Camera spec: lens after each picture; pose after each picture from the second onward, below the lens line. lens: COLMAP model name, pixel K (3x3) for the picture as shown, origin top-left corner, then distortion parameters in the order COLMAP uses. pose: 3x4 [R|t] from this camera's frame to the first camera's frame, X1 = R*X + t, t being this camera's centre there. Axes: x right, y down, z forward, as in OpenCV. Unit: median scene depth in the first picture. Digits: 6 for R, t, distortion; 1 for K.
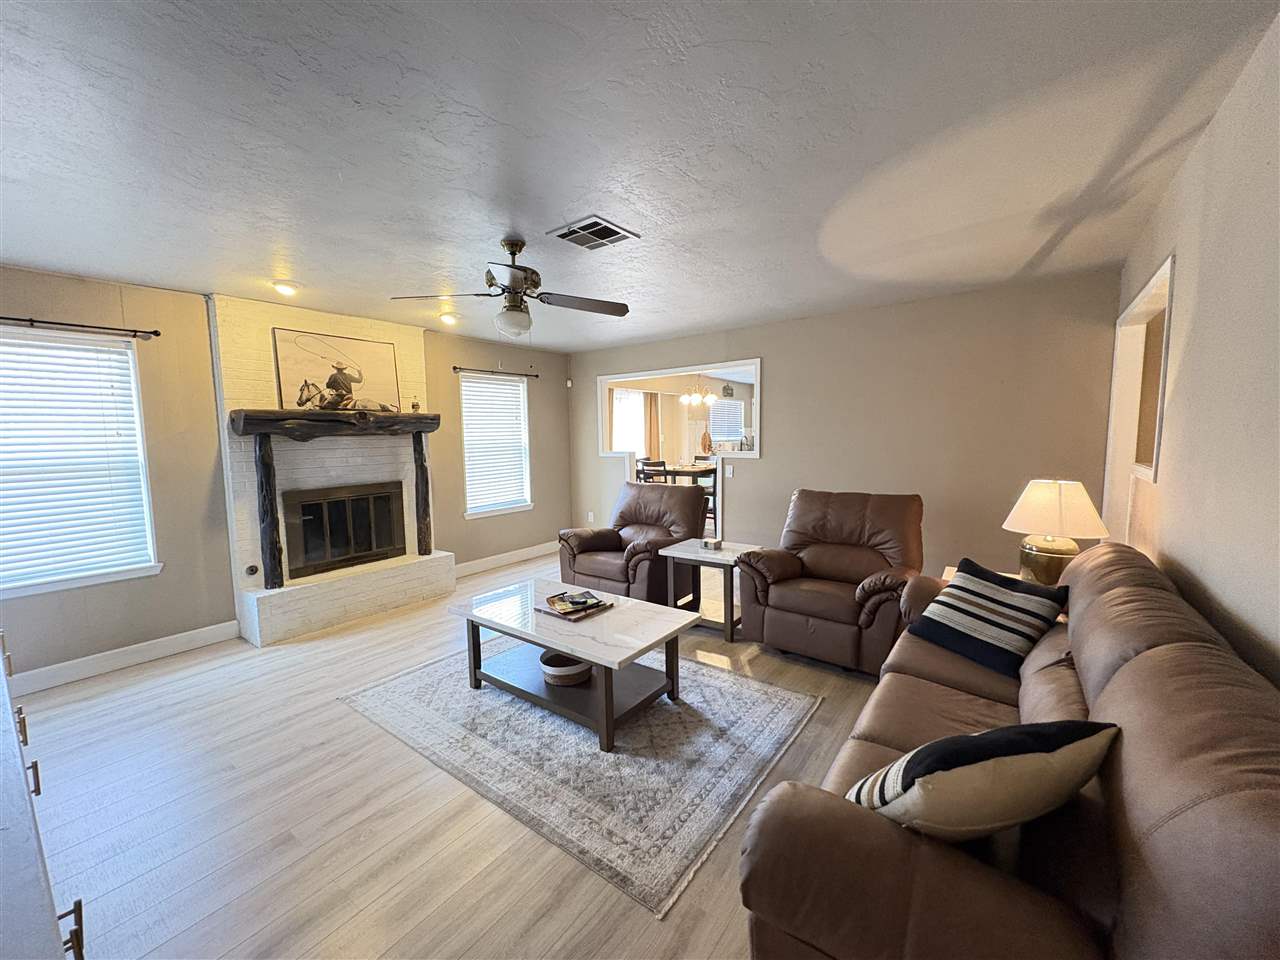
lens RADIAL K [[505.8, 0, 639.5], [0, 505.8, 480.4], [0, 0, 1]] dist [0.004436, -0.000094]
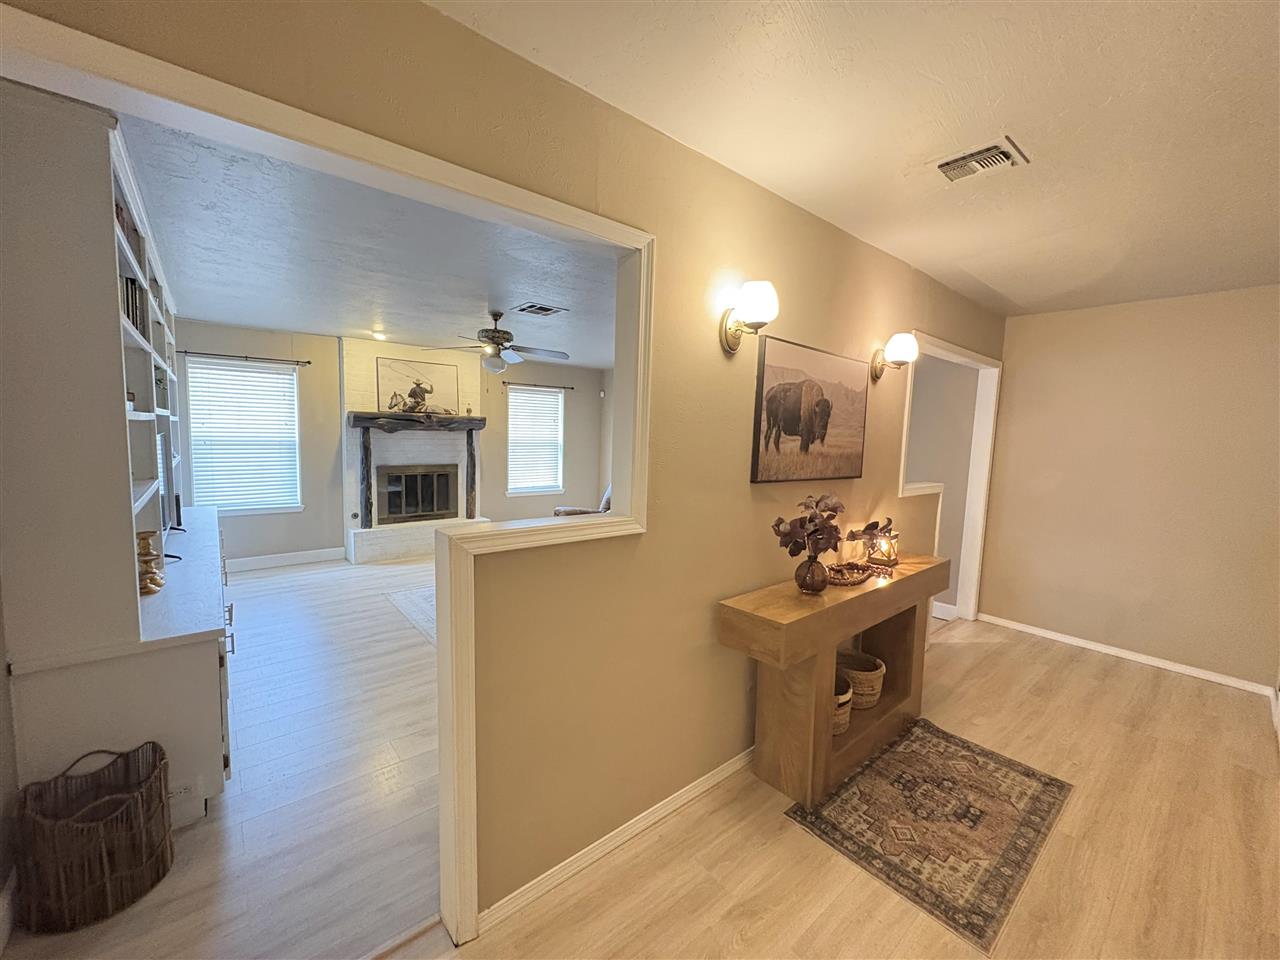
lens RADIAL K [[505.8, 0, 639.8], [0, 505.8, 480.2], [0, 0, 1]] dist [0.004436, -0.000094]
pose [[0.972540, 0.069296, -0.222179, 0.378853], [-0.068805, 0.997580, 0.009959, -0.003305], [0.222332, 0.005602, 0.974955, -0.280290]]
